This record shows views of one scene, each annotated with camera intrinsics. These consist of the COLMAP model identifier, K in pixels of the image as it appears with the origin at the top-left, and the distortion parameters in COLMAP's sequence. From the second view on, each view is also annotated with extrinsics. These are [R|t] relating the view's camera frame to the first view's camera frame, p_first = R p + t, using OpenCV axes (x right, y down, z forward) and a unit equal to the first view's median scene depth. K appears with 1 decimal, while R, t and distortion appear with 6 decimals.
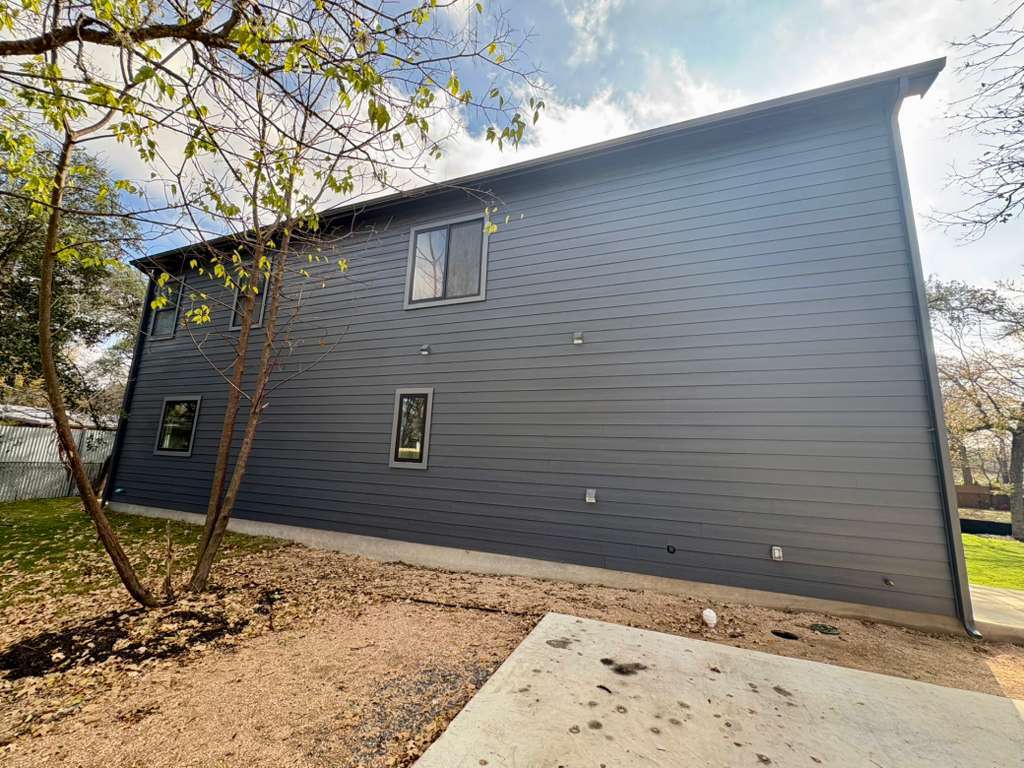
lens RADIAL K [[408.9, 0, 512.0], [0, 408.9, 384.0], [0, 0, 1]] dist [0.001060, 0.000542]
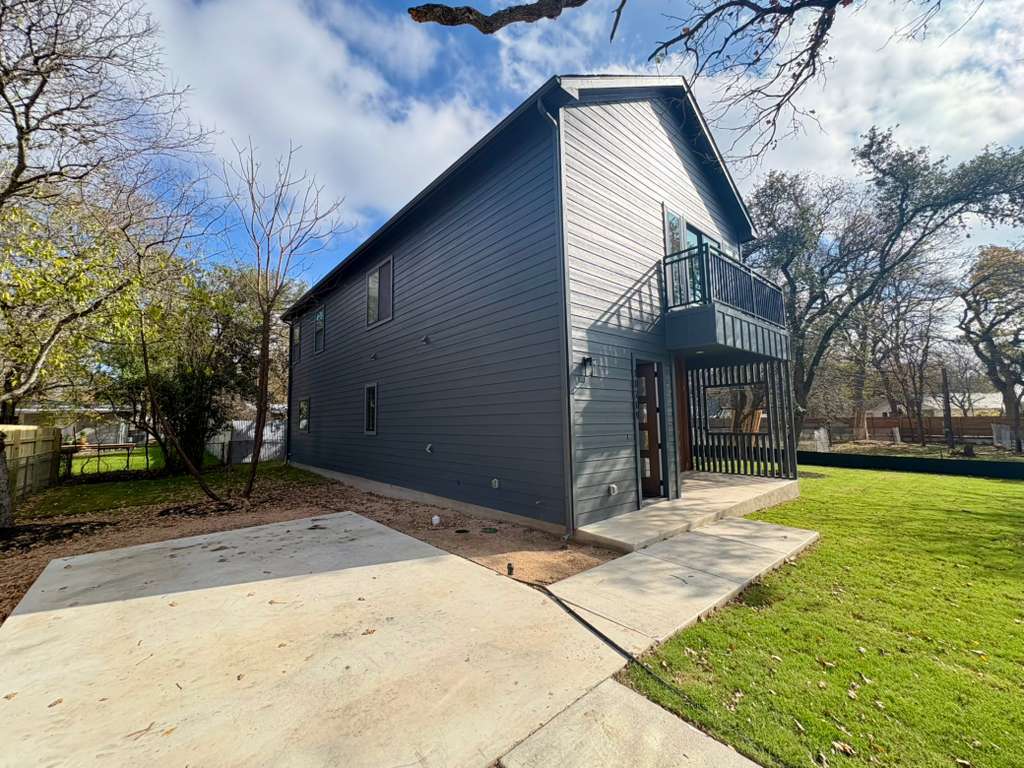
lens RADIAL K [[408.9, 0, 512.0], [0, 408.9, 384.0], [0, 0, 1]] dist [0.001060, 0.000542]
pose [[0.889620, -0.095603, -0.446584, 1.504516], [0.135113, 0.989167, 0.057395, -0.002935], [0.436258, -0.111399, 0.892899, -0.227229]]
